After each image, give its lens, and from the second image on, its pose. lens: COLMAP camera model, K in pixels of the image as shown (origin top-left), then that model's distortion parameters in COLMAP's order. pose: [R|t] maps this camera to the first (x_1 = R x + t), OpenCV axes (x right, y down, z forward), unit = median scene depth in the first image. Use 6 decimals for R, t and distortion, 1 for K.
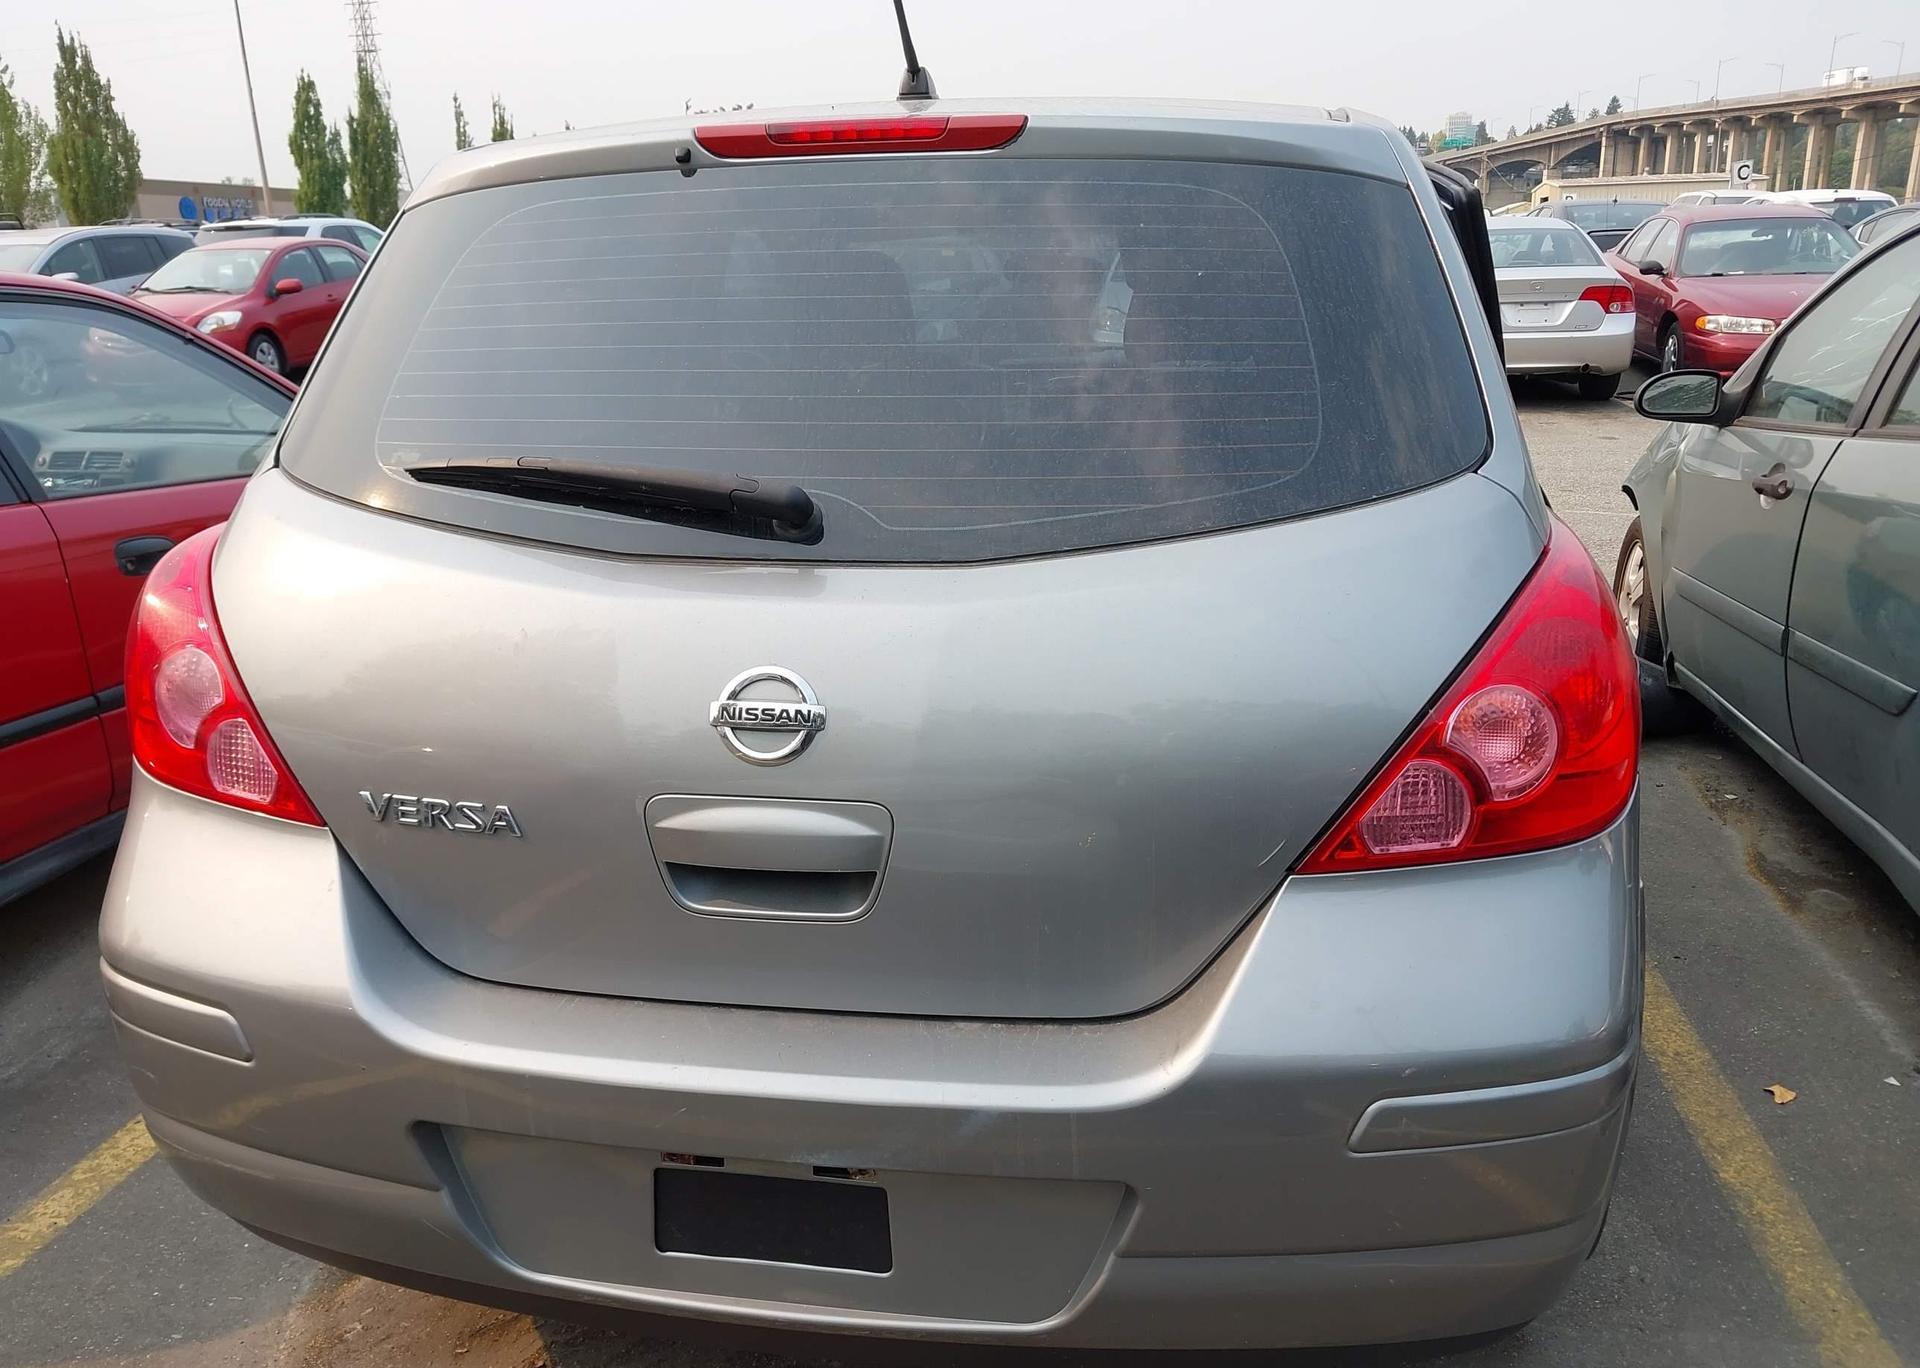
lens RADIAL K [[1490.7, 0, 961.1], [0, 1490.7, 717.1], [0, 0, 1]] dist [-0.005595, -0.006081]
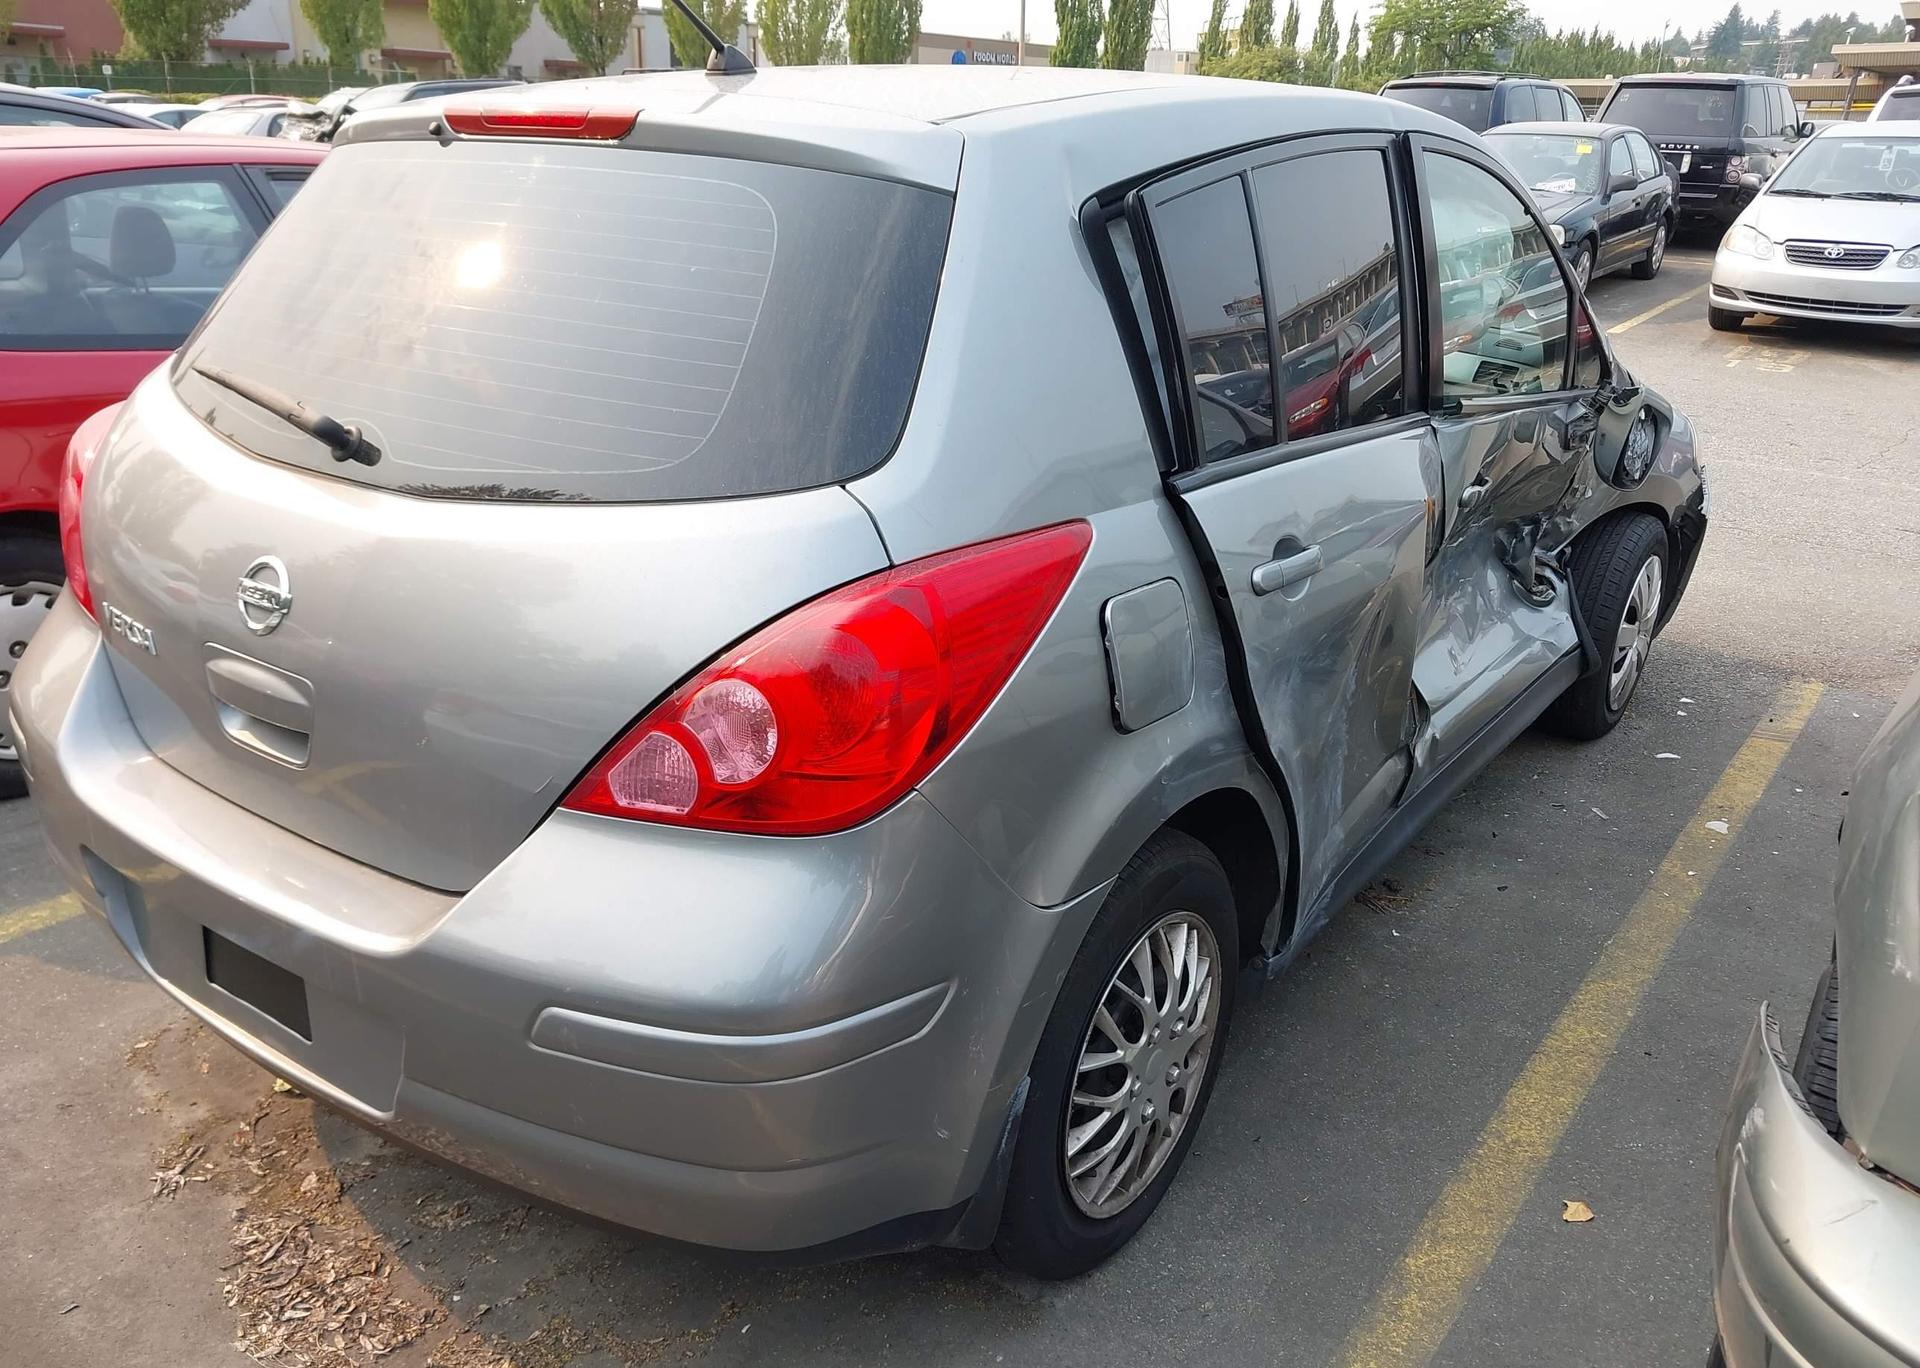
lens RADIAL K [[1511.7, 0, 954.3], [0, 1511.7, 683.6], [0, 0, 1]] dist [0.020471, -0.029492]
pose [[0.894845, 0.194152, -0.401942, 0.946481], [-0.172623, 0.980913, 0.089504, -0.144452], [0.411648, -0.010708, 0.911280, 0.054994]]
